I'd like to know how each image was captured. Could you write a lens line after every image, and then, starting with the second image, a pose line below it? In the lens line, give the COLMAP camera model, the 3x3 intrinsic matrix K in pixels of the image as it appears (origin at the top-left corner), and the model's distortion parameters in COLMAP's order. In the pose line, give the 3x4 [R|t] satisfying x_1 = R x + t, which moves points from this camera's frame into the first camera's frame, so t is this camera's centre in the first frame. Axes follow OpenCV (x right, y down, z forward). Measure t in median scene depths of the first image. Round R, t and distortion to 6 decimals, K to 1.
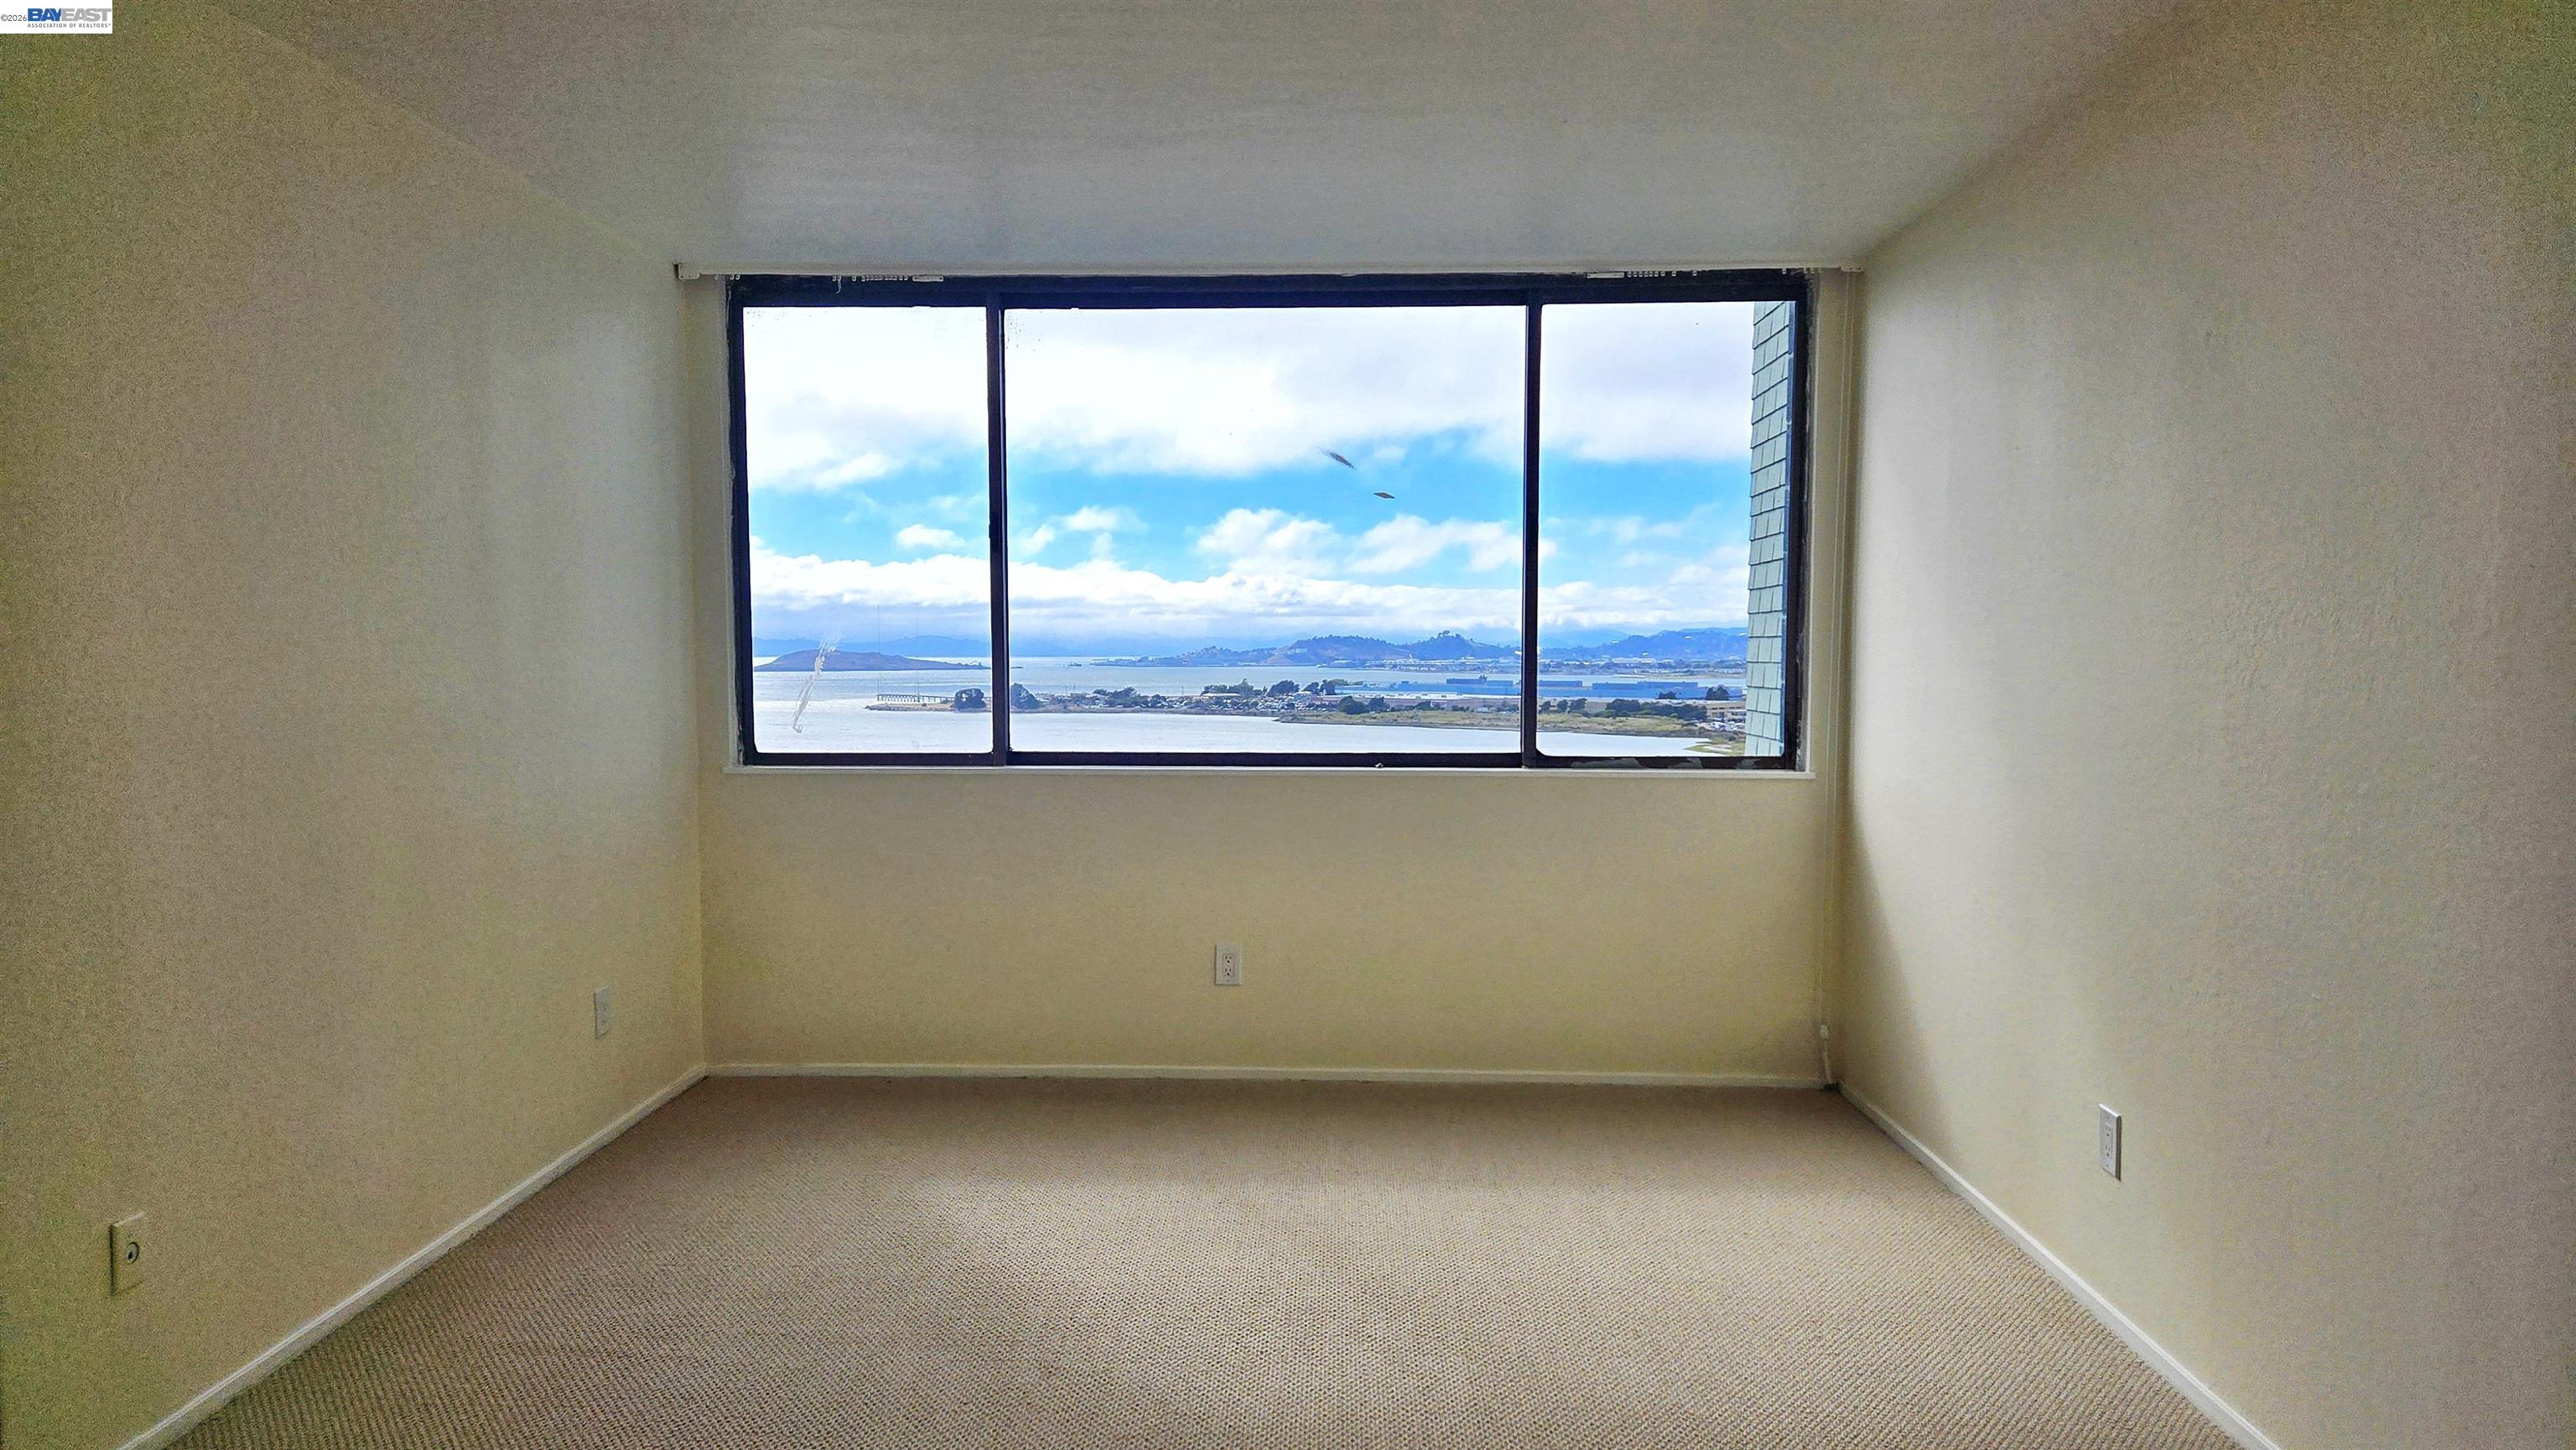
lens RADIAL K [[1755.0, 0, 1288.0], [0, 1755.0, 725.0], [0, 0, 1]] dist [0.084049, -0.078375]
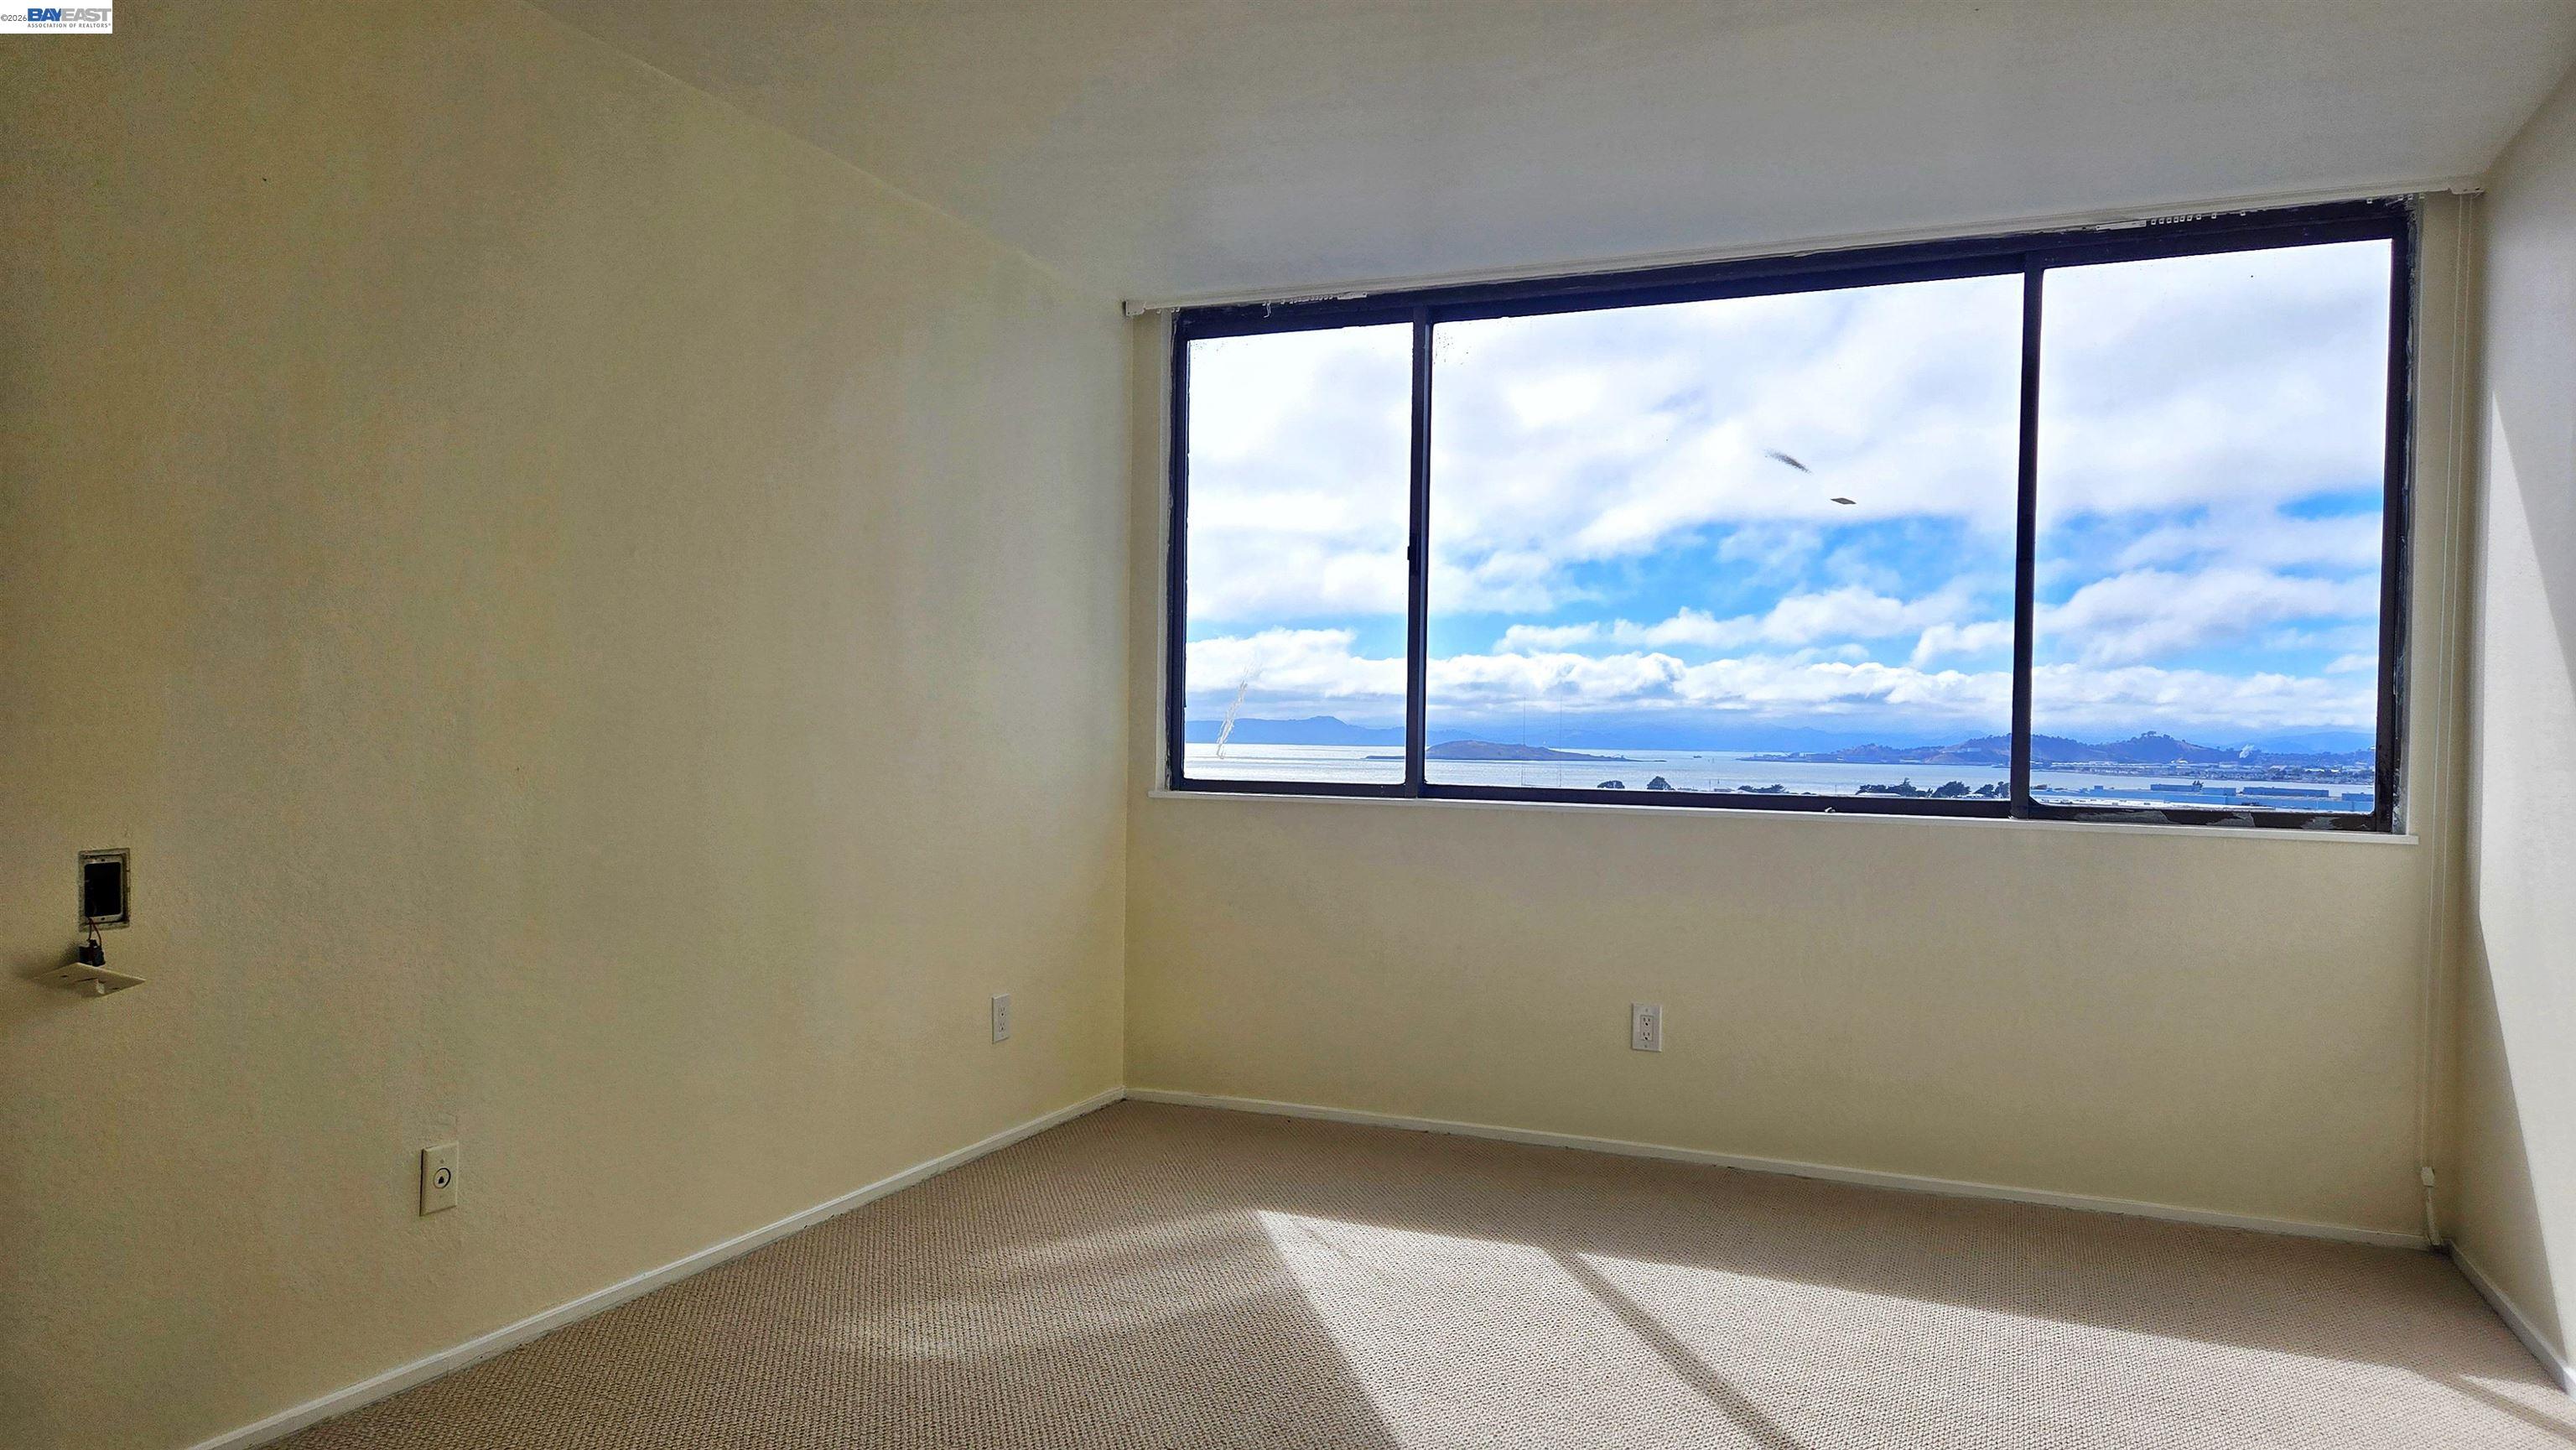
lens RADIAL K [[1755.0, 0, 1288.0], [0, 1755.0, 725.0], [0, 0, 1]] dist [0.084049, -0.078375]
pose [[0.935046, 0.014800, -0.354218, 0.111318], [-0.033405, 0.998361, -0.046467, 0.030646], [0.352949, 0.055281, 0.934008, 0.090065]]
